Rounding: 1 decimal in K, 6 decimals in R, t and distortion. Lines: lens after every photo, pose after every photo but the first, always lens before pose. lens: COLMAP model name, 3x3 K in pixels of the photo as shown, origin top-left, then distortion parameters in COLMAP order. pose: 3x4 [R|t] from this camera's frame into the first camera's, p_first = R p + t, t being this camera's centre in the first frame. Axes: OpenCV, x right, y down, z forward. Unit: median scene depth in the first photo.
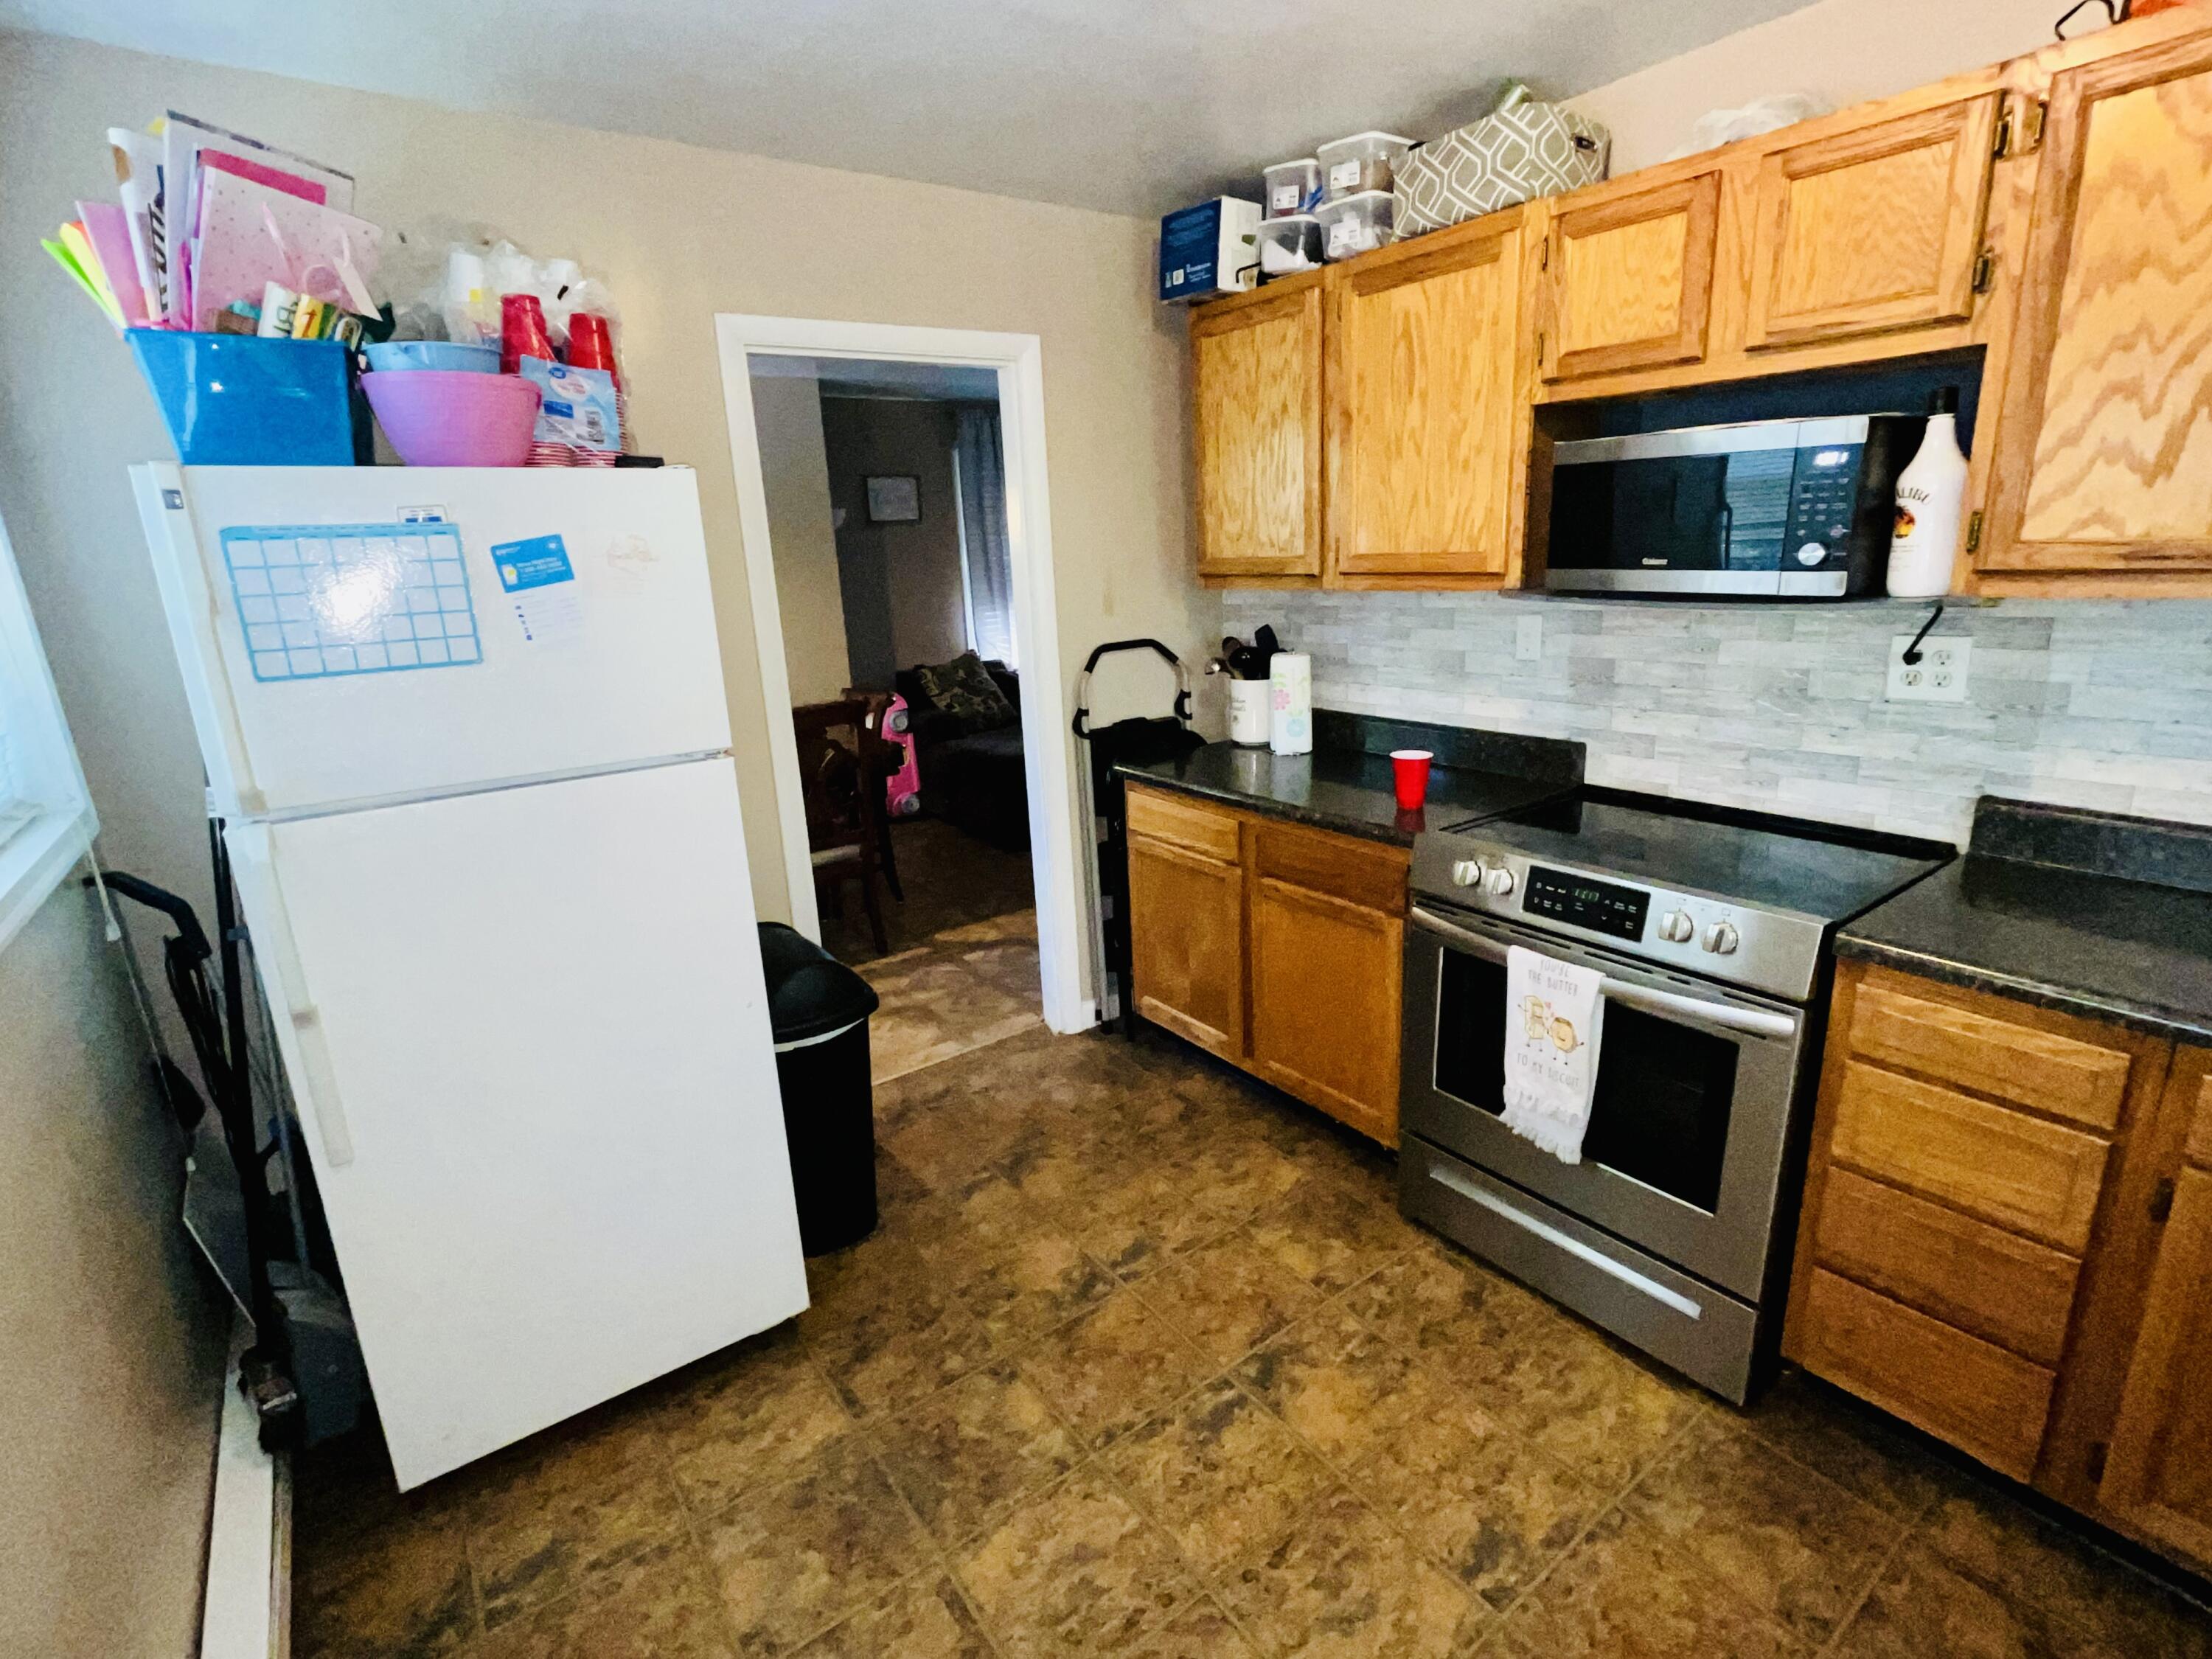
lens RADIAL K [[1050.1, 0, 1109.4], [0, 1050.1, 826.1], [0, 0, 1]] dist [-0.000200, -0.002321]
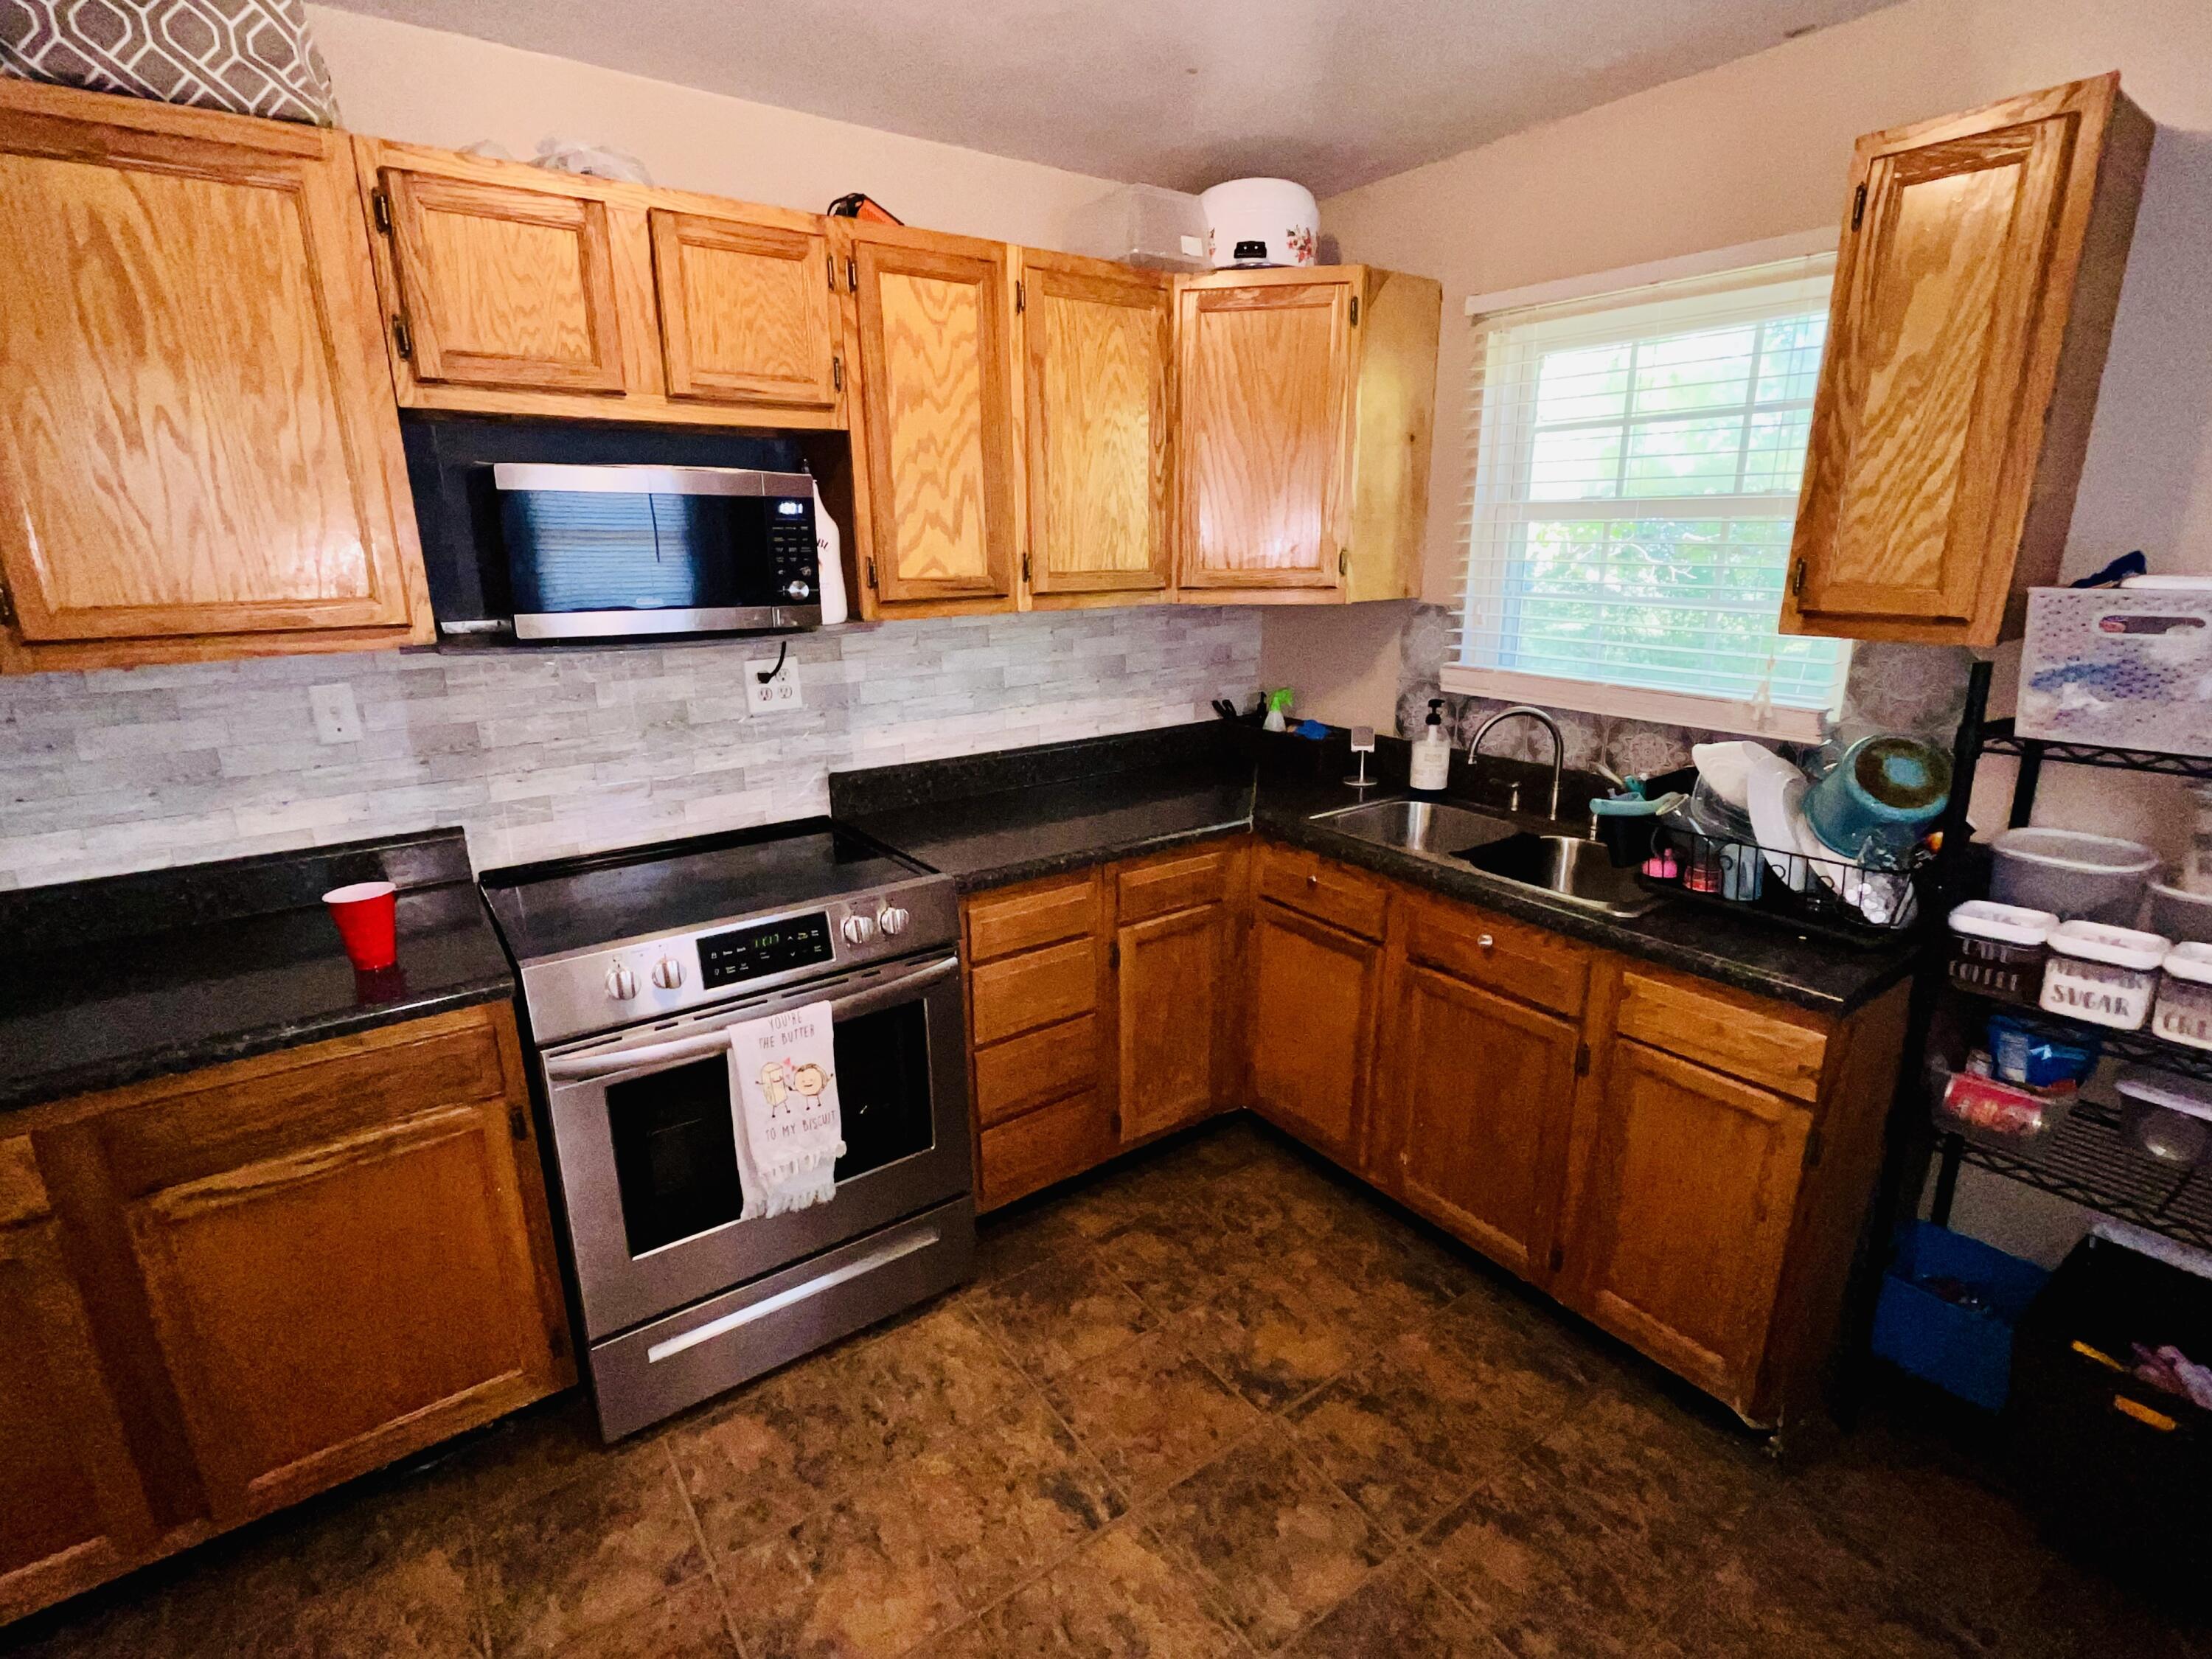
lens RADIAL K [[1050.1, 0, 1102.2], [0, 1050.1, 826.6], [0, 0, 1]] dist [-0.000200, -0.002321]
pose [[0.016687, -0.221405, 0.975039, -0.451149], [0.274497, 0.938720, 0.208460, -0.147277], [-0.961443, 0.264167, 0.076440, 0.590353]]
